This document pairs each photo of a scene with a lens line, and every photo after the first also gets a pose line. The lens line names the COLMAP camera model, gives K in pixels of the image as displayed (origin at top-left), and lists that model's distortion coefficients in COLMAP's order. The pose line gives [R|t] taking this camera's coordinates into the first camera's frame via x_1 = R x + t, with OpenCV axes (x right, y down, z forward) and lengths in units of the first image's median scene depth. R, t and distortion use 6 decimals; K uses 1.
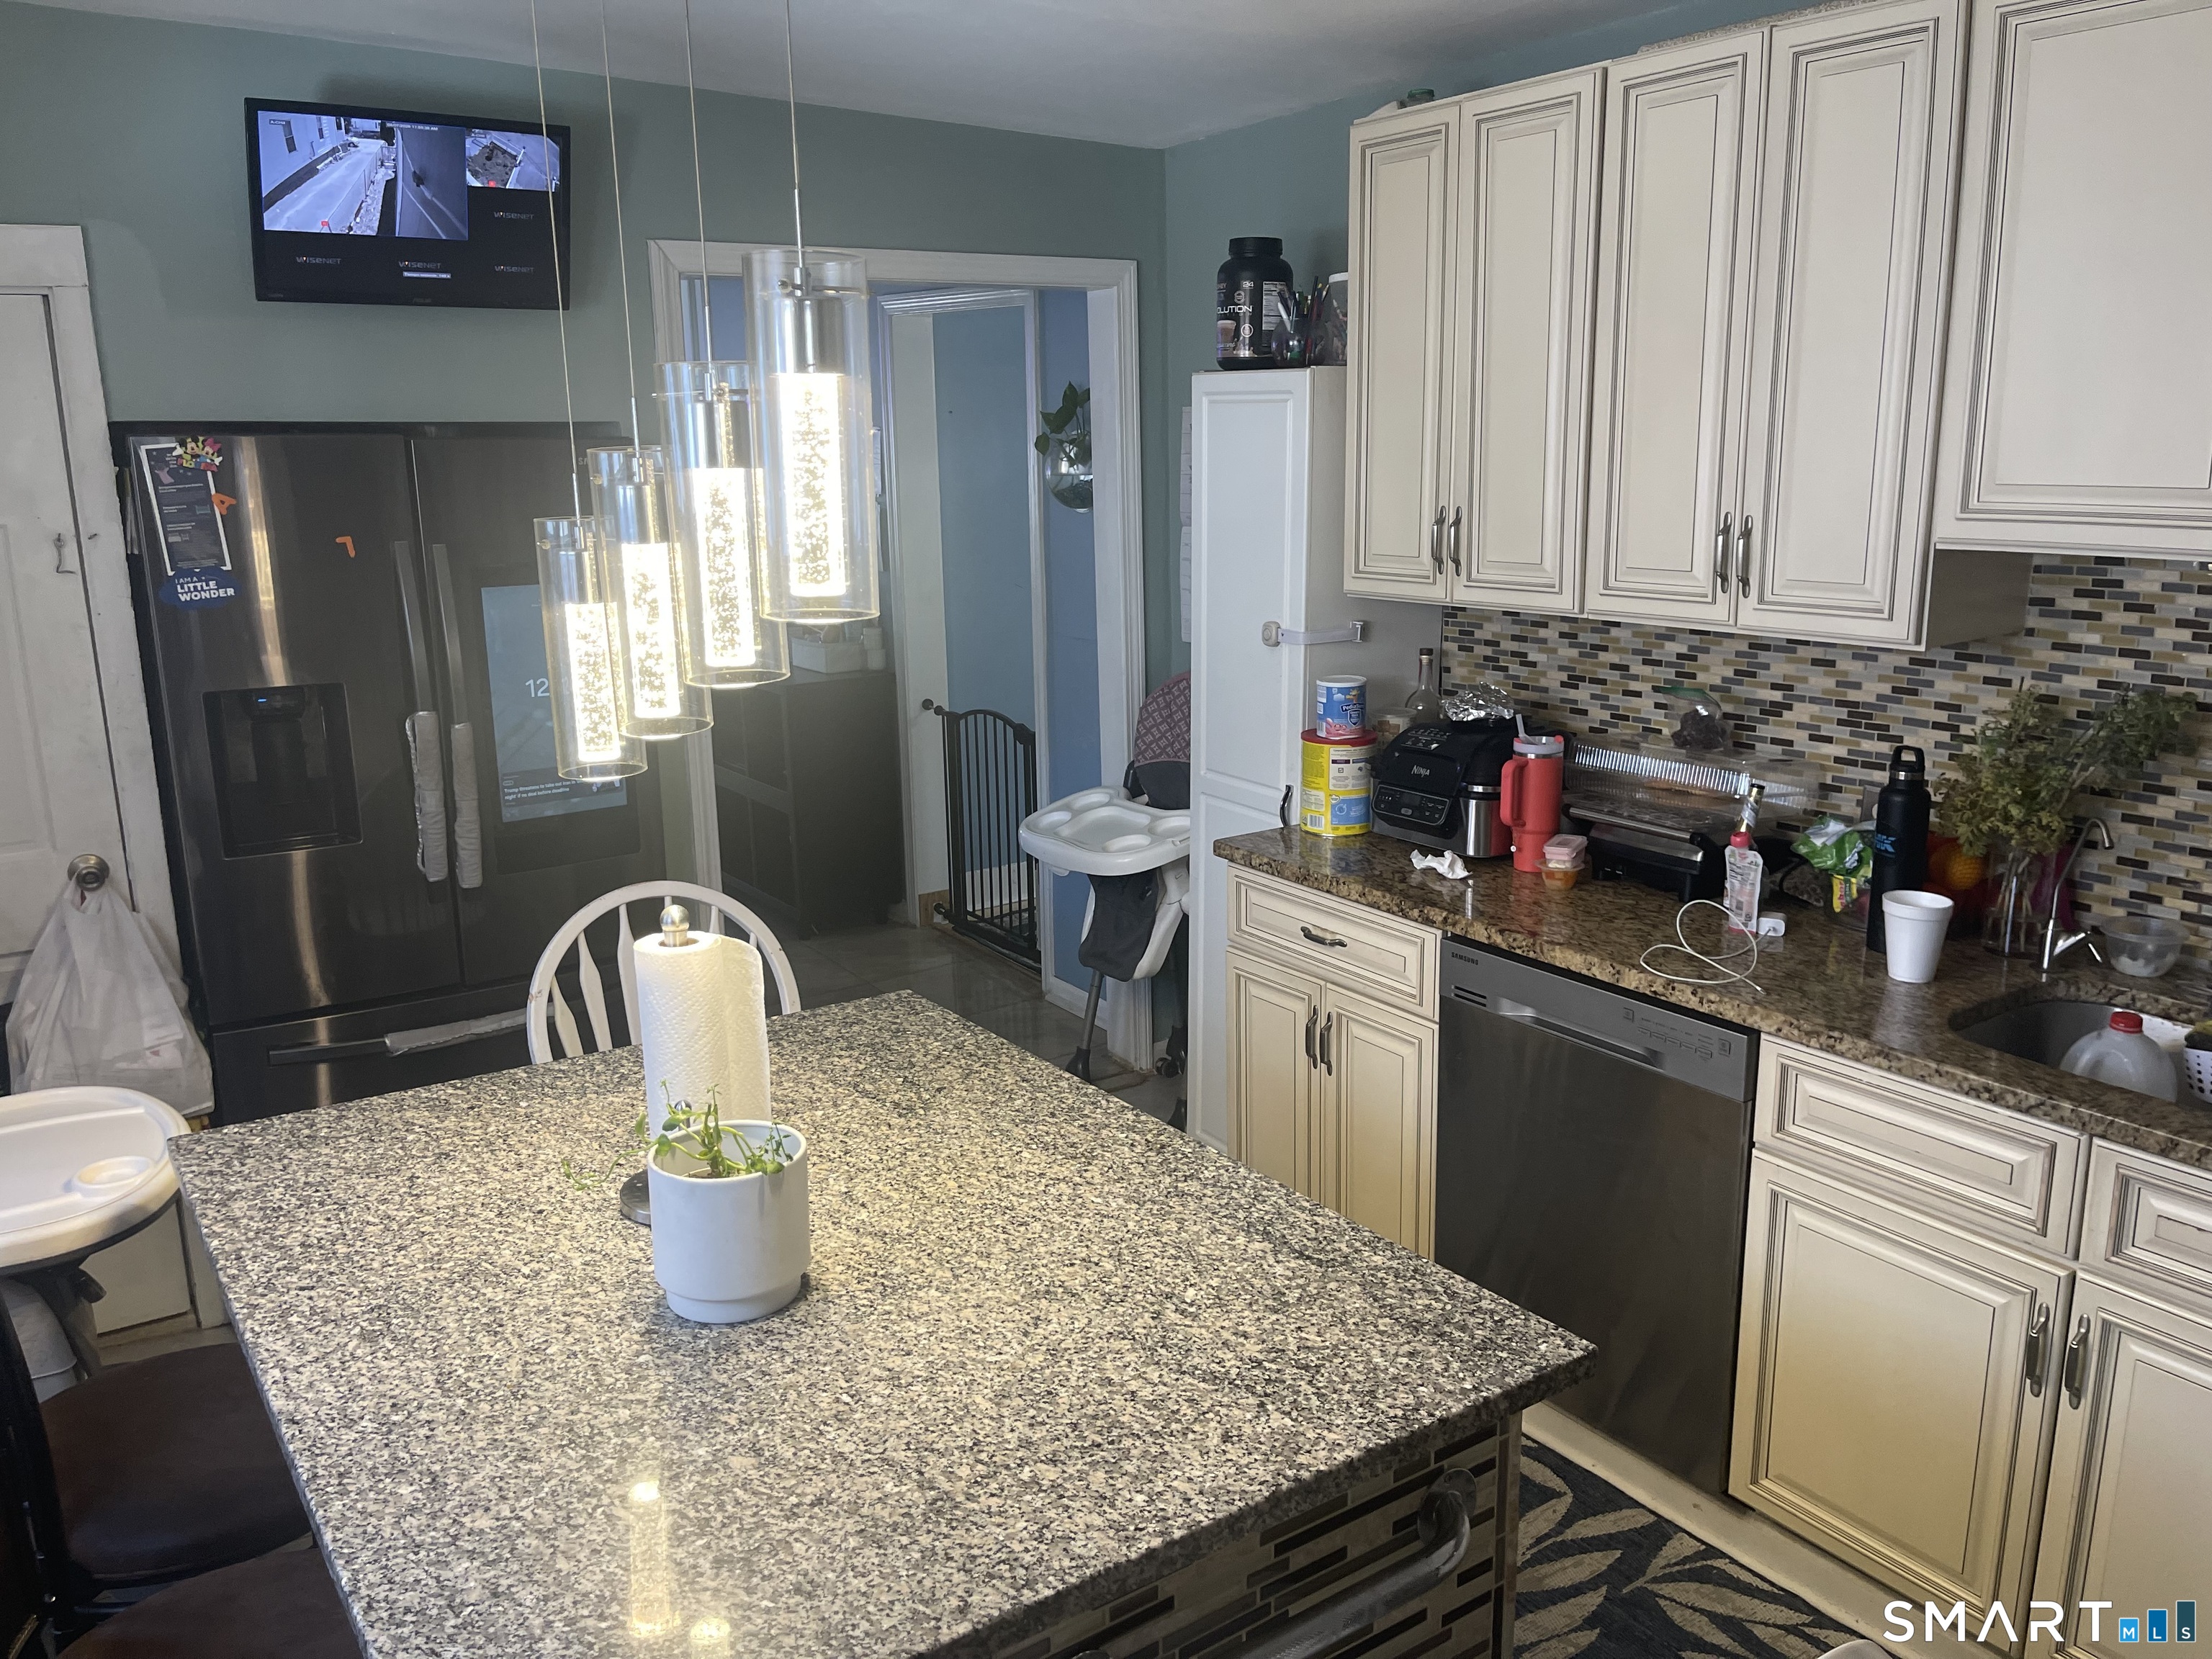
lens RADIAL K [[1711.4, 0, 1109.4], [0, 1711.4, 822.2], [0, 0, 1]] dist [0.033858, 0.008494]
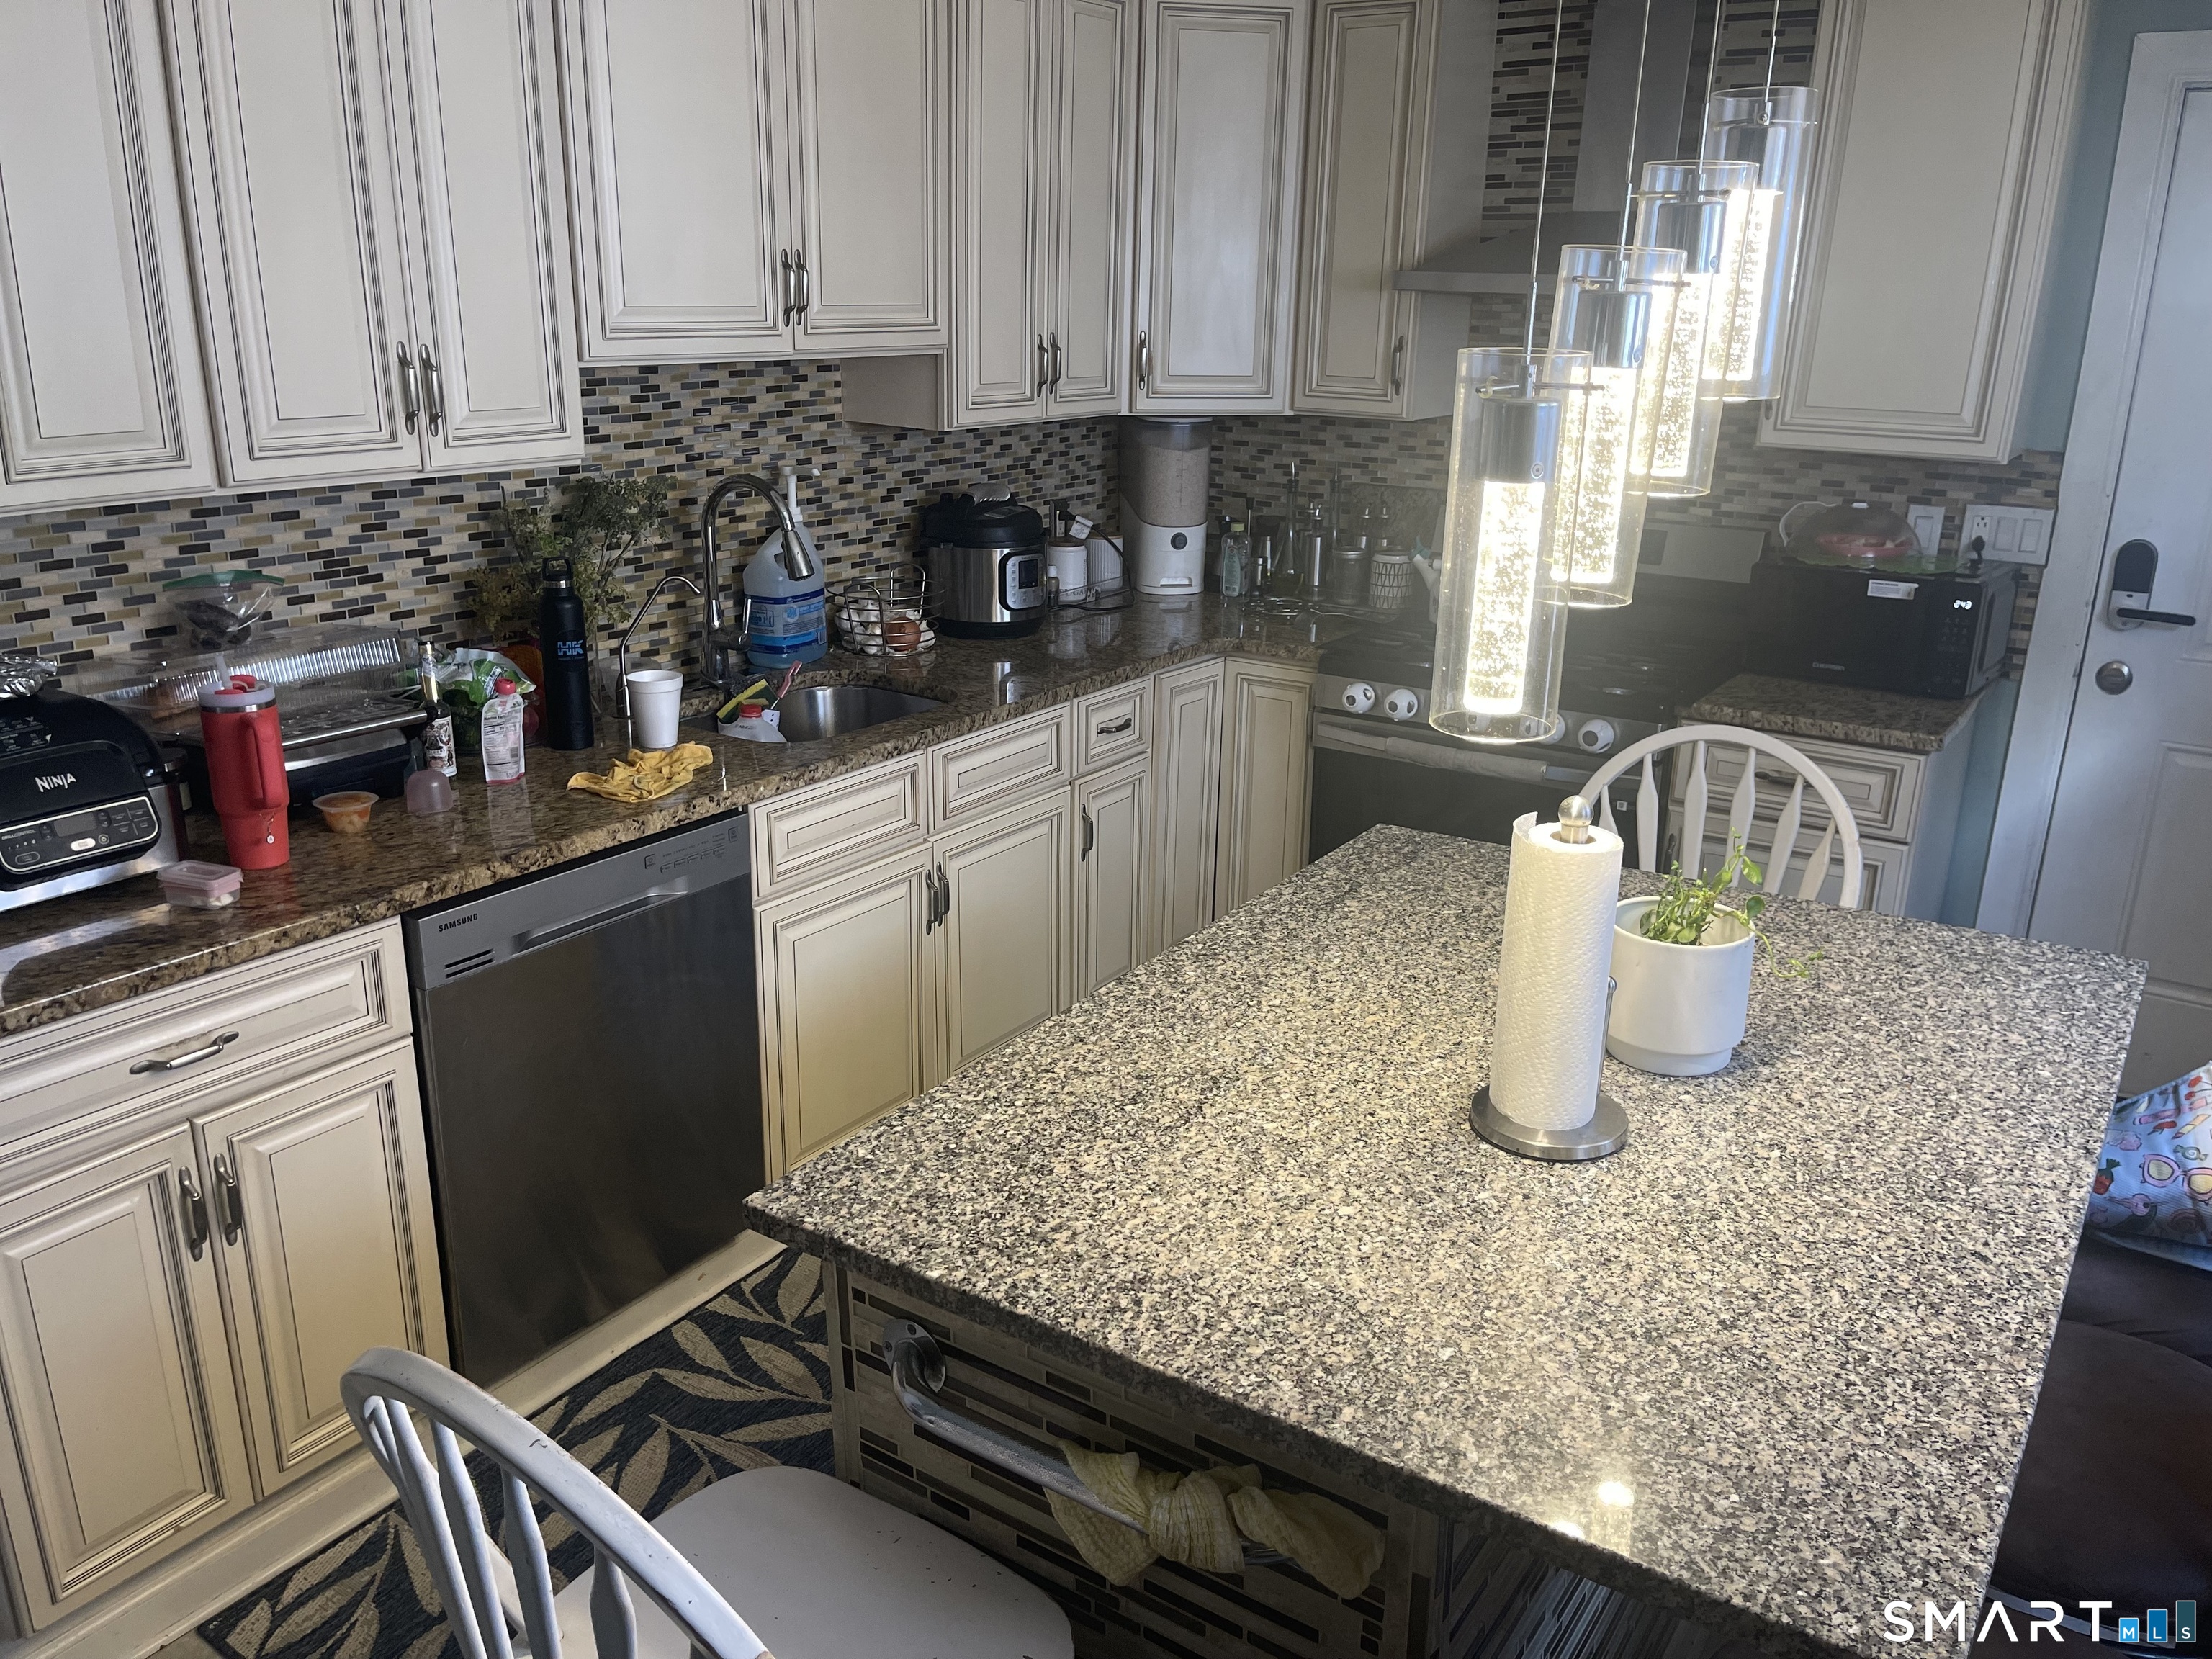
lens RADIAL K [[1698.9, 0, 1107.5], [0, 1698.9, 835.2], [0, 0, 1]] dist [0.043565, -0.025238]
pose [[-0.366942, -0.279131, 0.887378, -0.606767], [0.198444, 0.908473, 0.367826, -0.192748], [-0.908831, 0.311066, -0.277965, 0.947092]]
